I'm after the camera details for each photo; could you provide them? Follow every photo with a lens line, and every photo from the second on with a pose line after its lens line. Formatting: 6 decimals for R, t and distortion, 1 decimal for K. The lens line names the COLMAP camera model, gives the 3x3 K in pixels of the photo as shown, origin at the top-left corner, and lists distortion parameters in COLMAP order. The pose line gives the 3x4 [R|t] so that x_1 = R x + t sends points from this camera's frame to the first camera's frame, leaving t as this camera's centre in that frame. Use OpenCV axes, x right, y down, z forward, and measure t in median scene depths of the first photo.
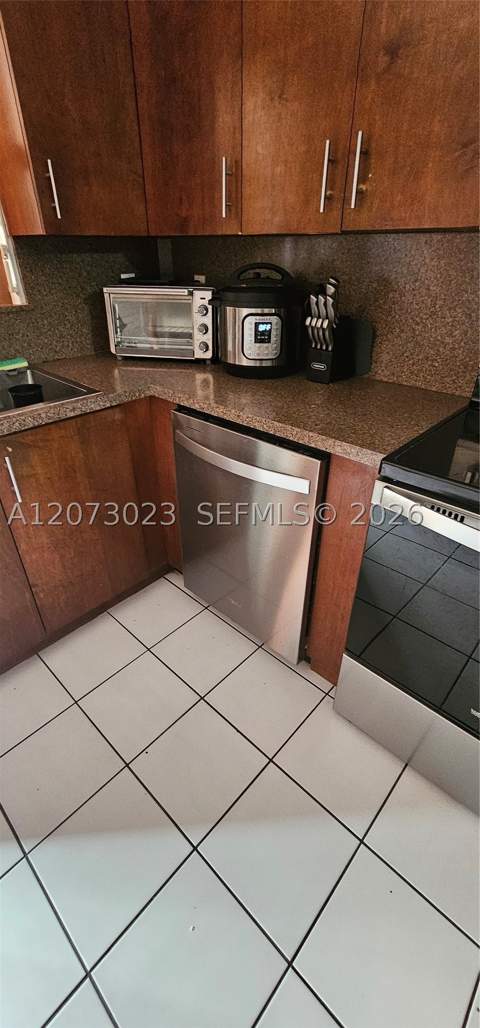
lens RADIAL K [[421.6, 0, 242.3], [0, 421.6, 515.0], [0, 0, 1]] dist [-0.010999, 0.001138]
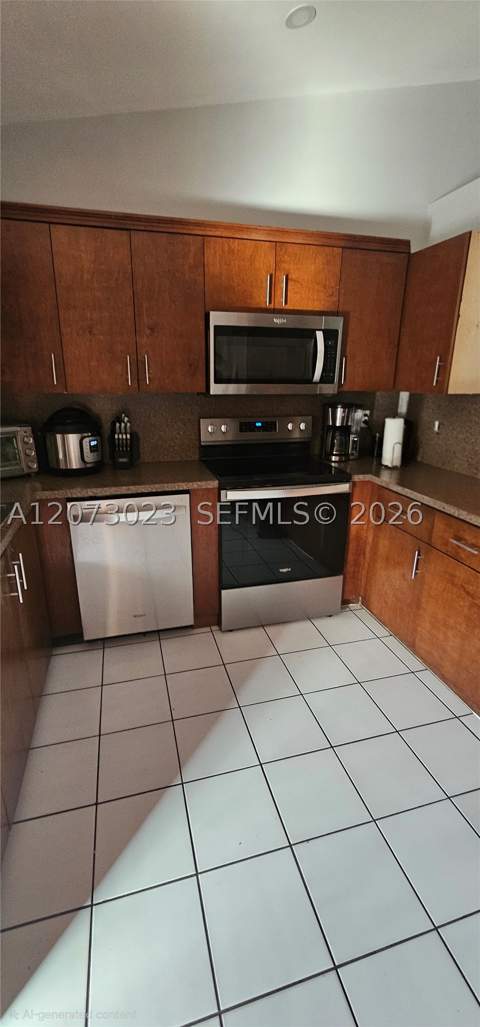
lens RADIAL K [[421.2, 0, 239.1], [0, 421.2, 511.9], [0, 0, 1]] dist [-0.010999, 0.001138]
pose [[0.520581, -0.258226, 0.813827, -1.073398], [0.445354, 0.895354, -0.000785, 0.045744], [-0.728461, 0.362850, 0.581106, -0.266728]]
